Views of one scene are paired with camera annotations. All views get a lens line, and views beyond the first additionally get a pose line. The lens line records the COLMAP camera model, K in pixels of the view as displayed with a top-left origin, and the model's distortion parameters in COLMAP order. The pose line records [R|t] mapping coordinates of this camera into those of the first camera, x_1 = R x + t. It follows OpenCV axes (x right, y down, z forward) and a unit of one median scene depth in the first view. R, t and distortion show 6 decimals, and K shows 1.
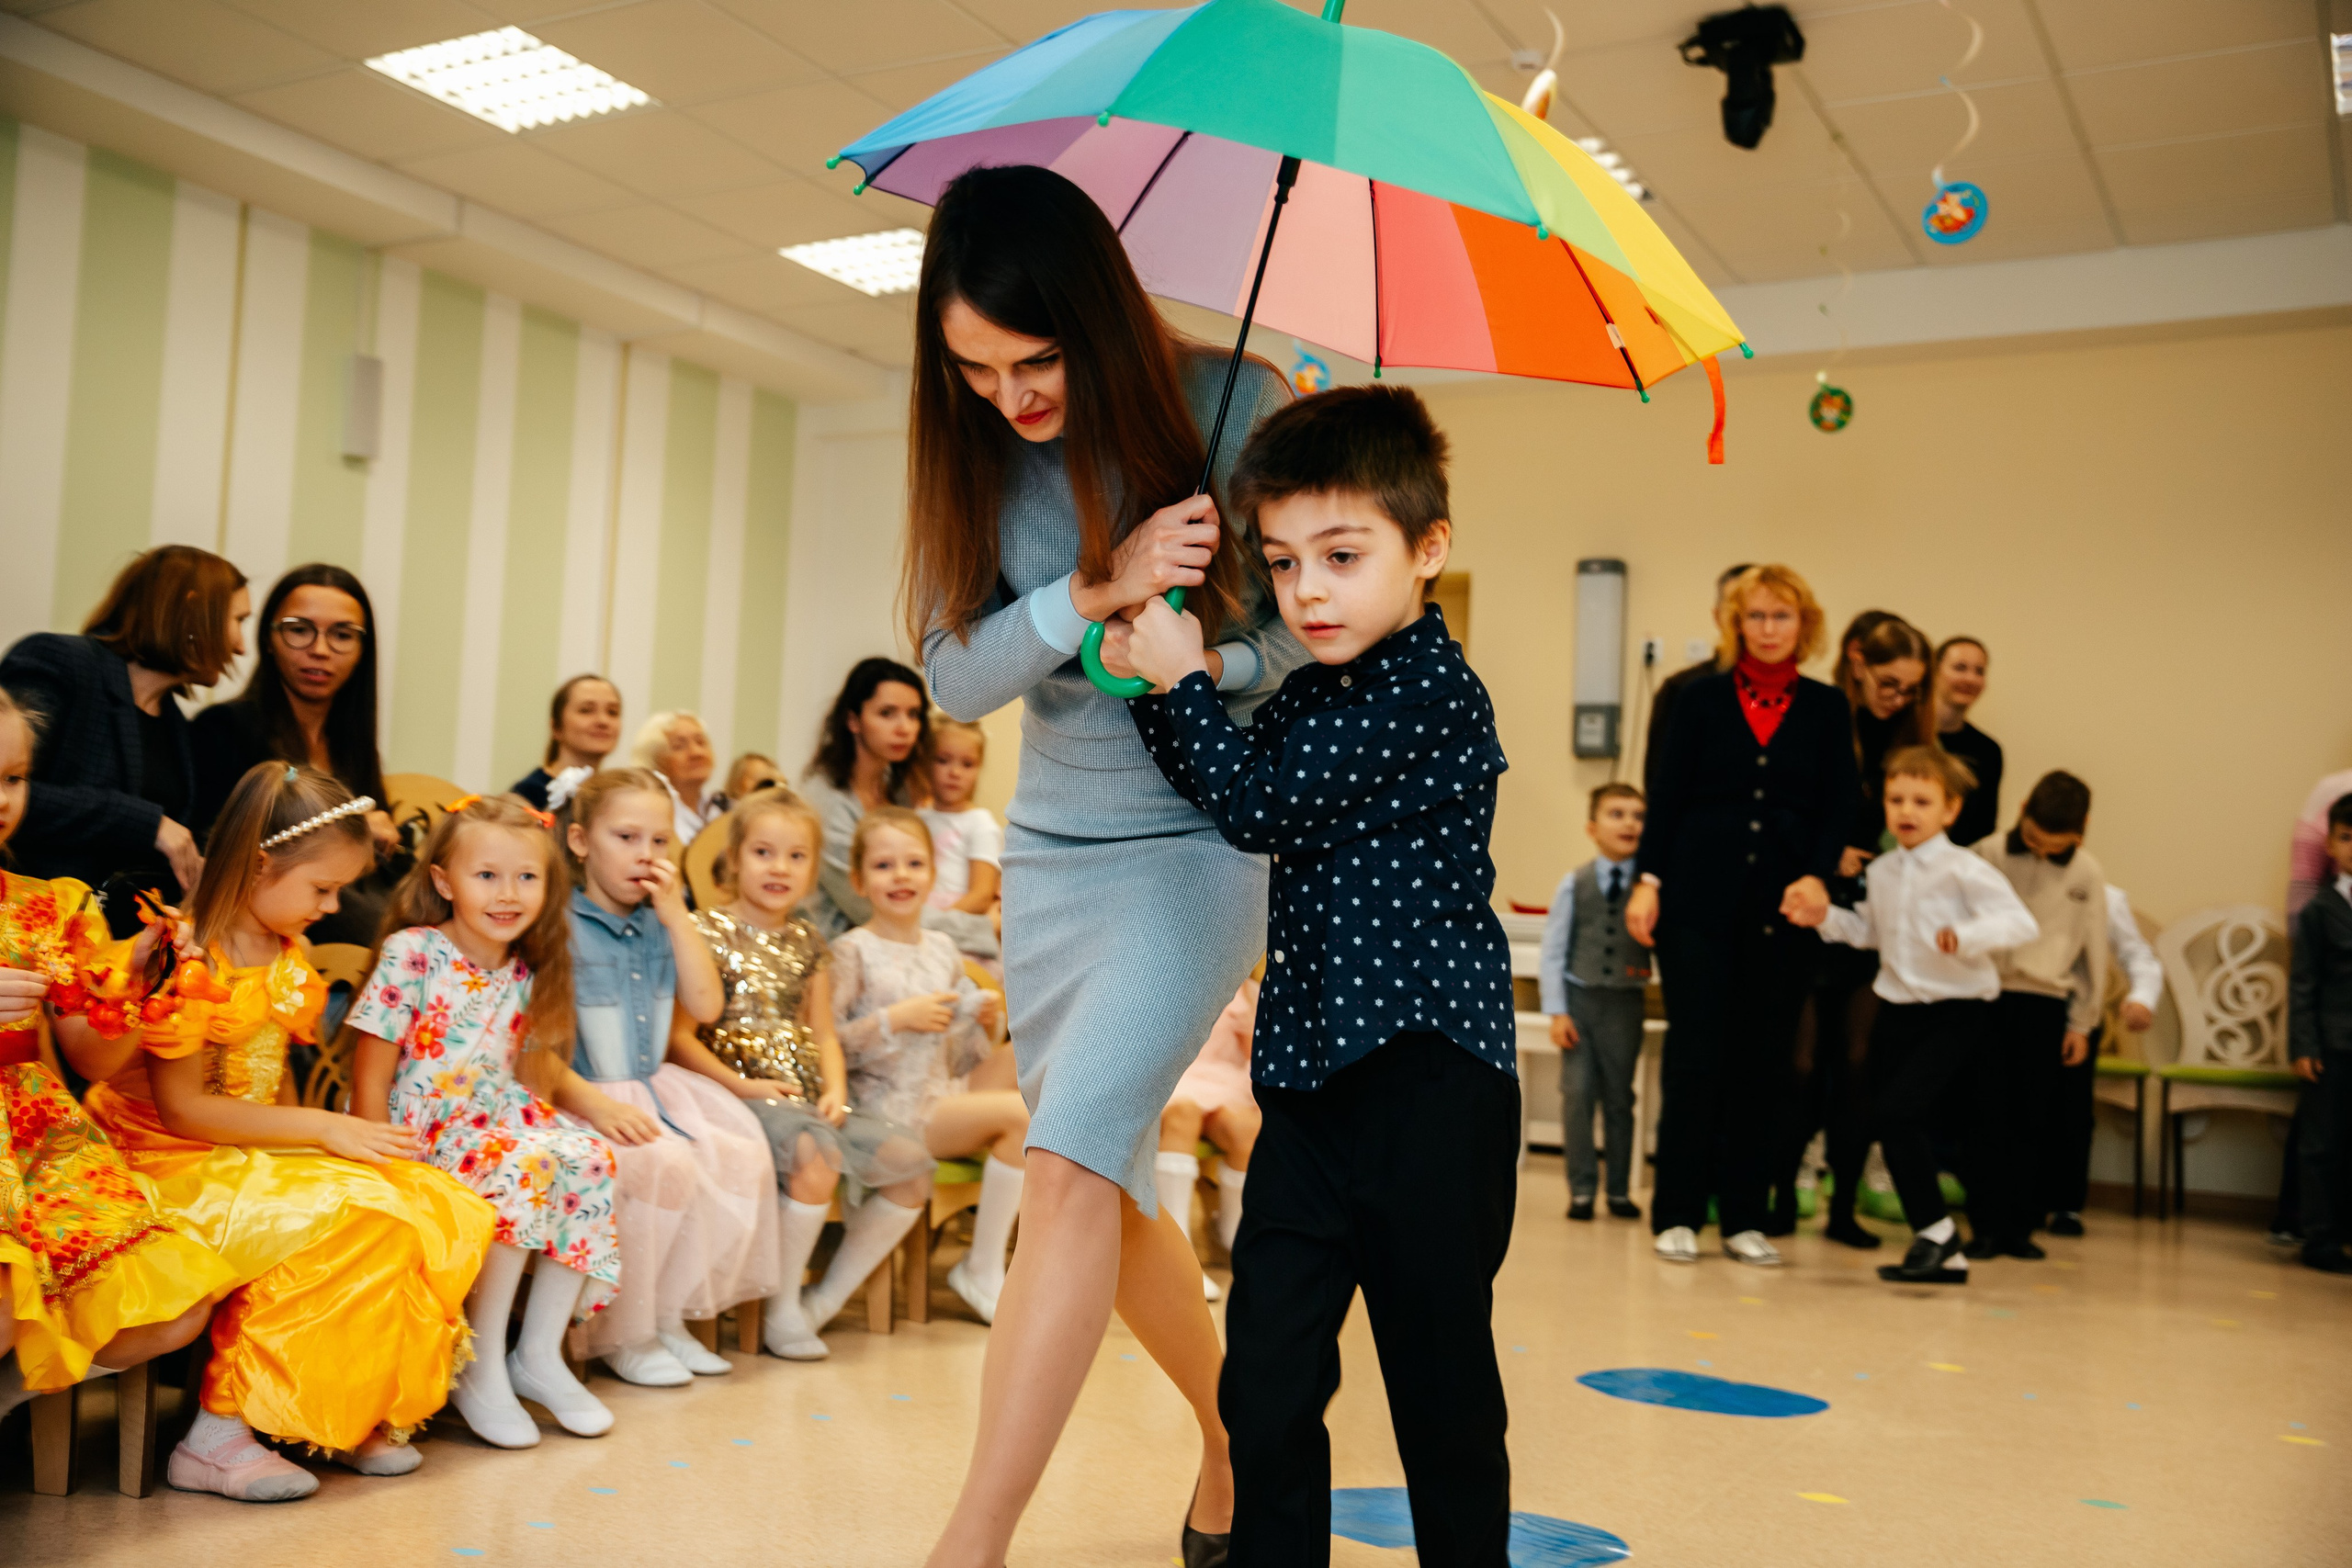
lens RADIAL K [[2158.9, 0, 1176.0], [0, 2158.9, 784.0], [0, 0, 1]] dist [0.125205, 0.000014]
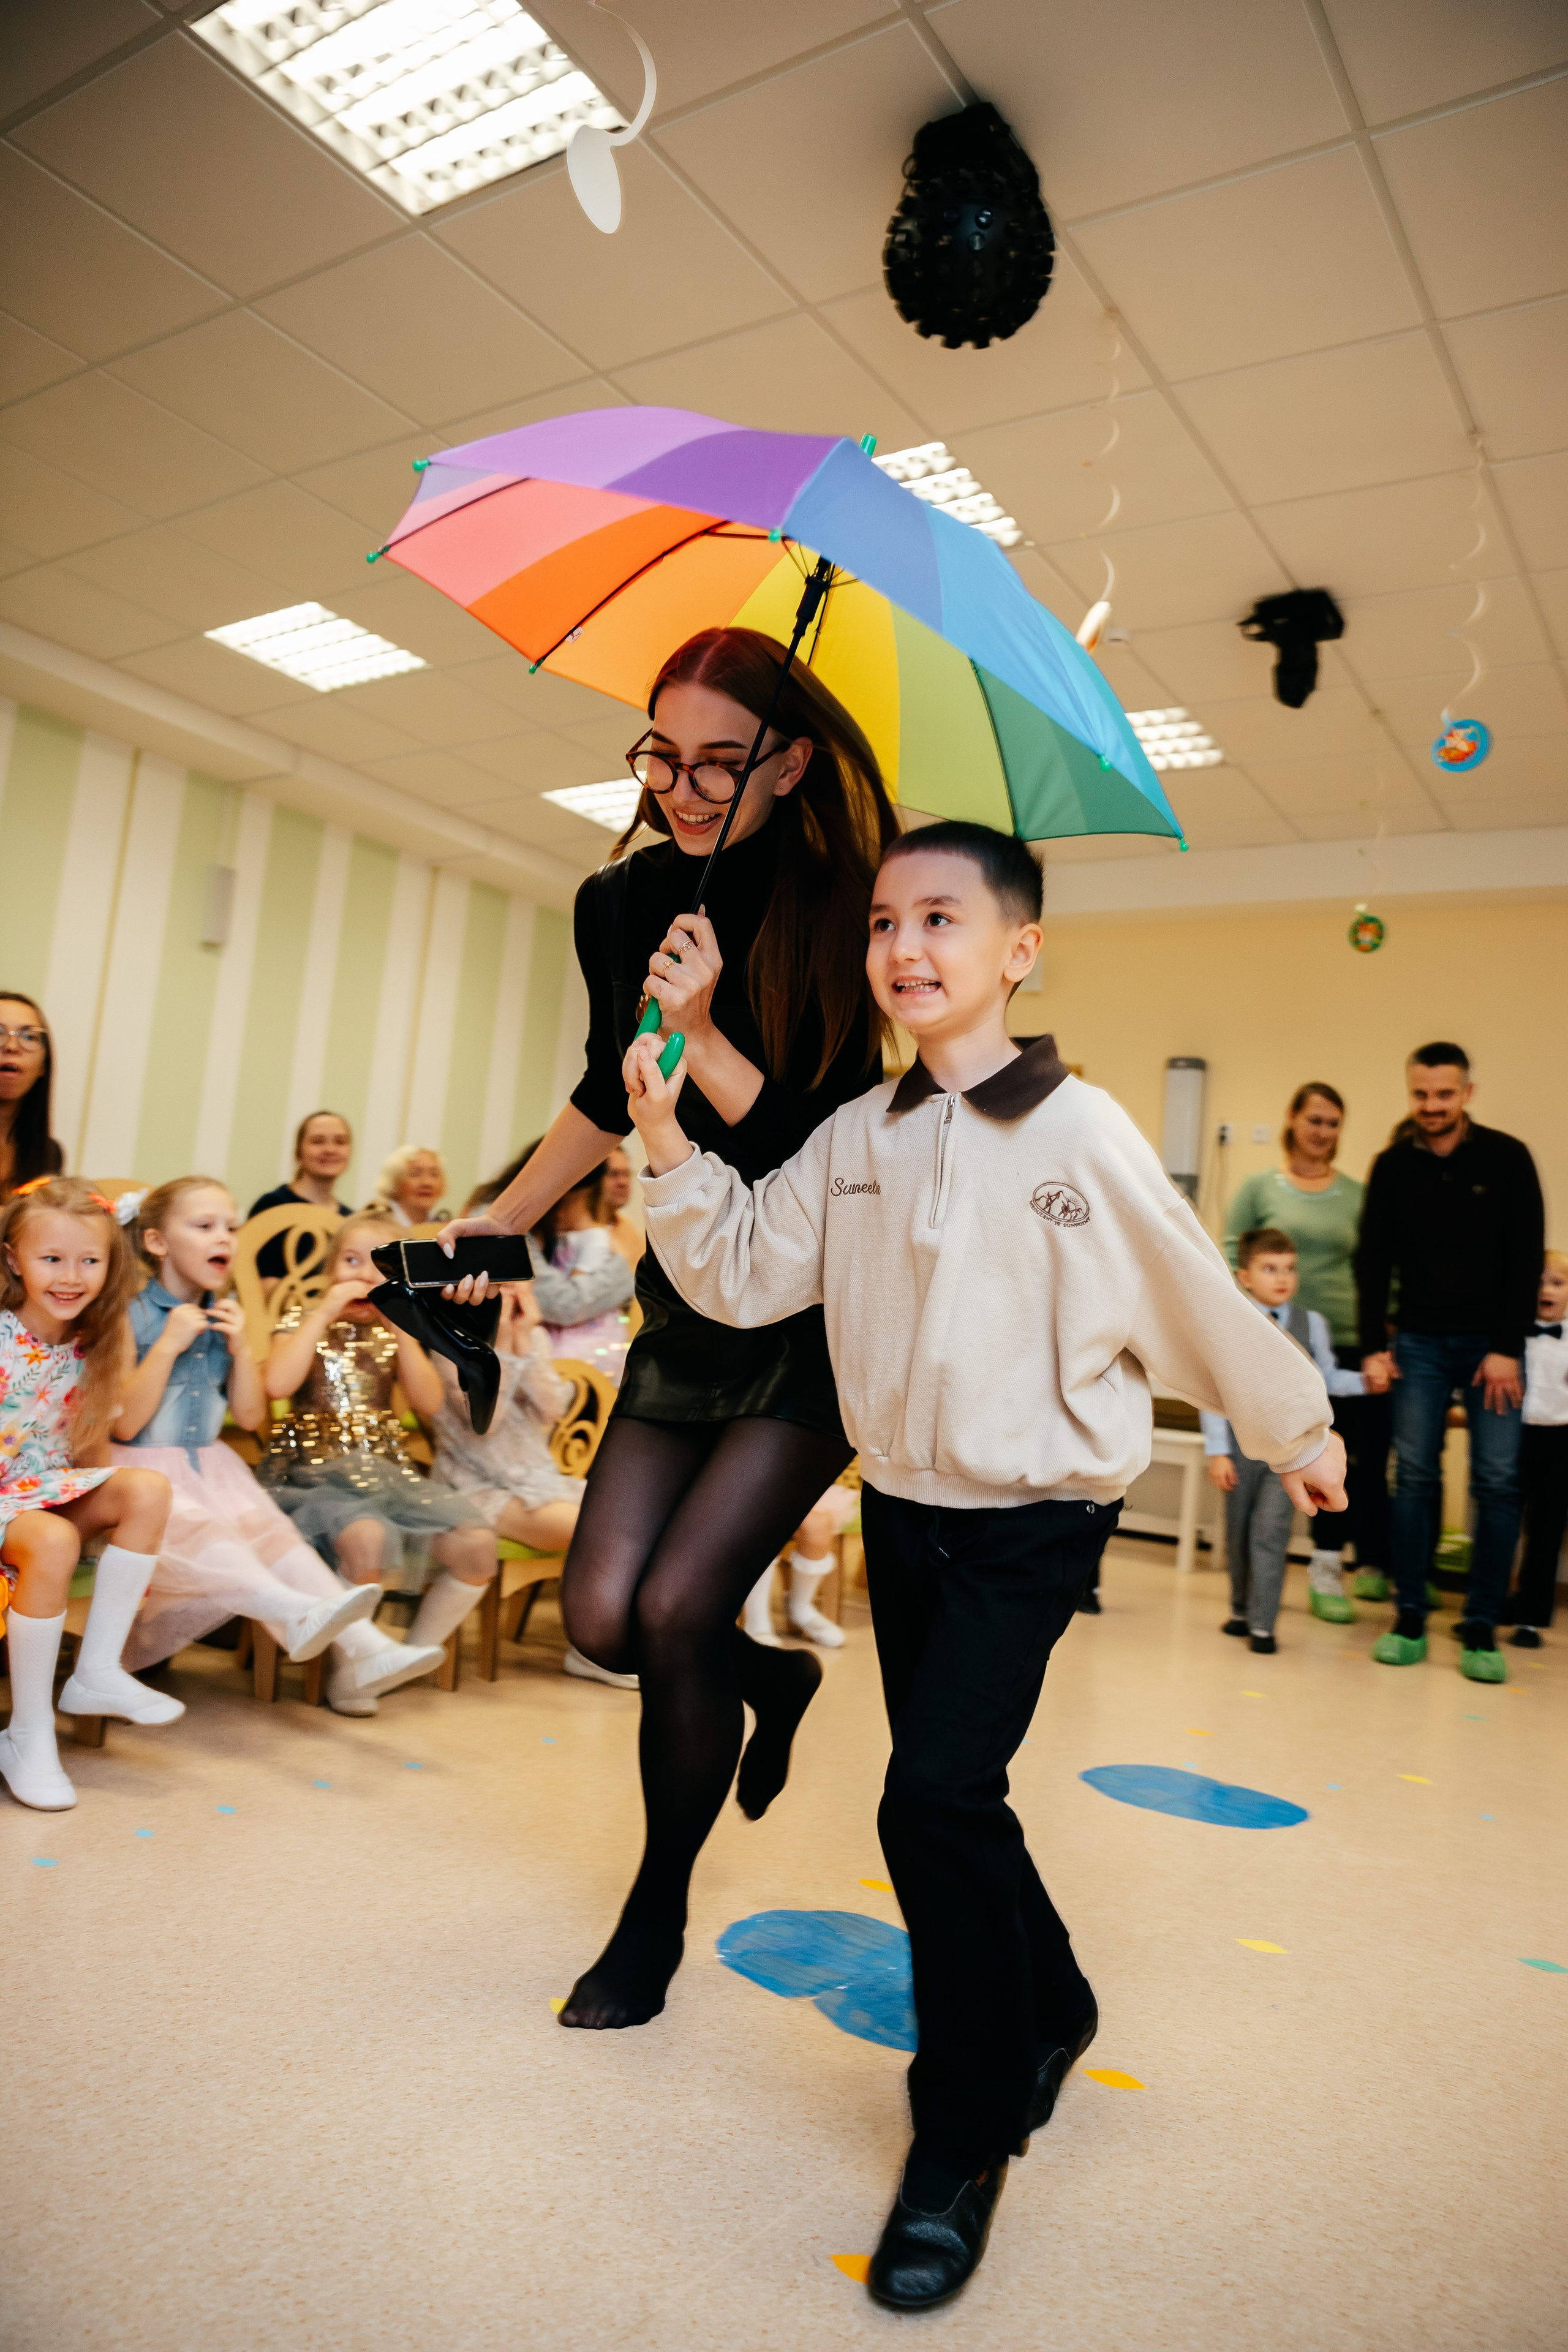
lens RADIAL K [[1595.3, 0, 786.0], [0, 1595.3, 1165.3], [0, 0, 1]] dist [-0.000107, 0.003133]
pose [[0.996271, 0.043685, -0.074397, 0.052619], [-0.046686, 0.998144, -0.039091, 0.004730], [0.072552, 0.042418, 0.996462, 0.112664]]
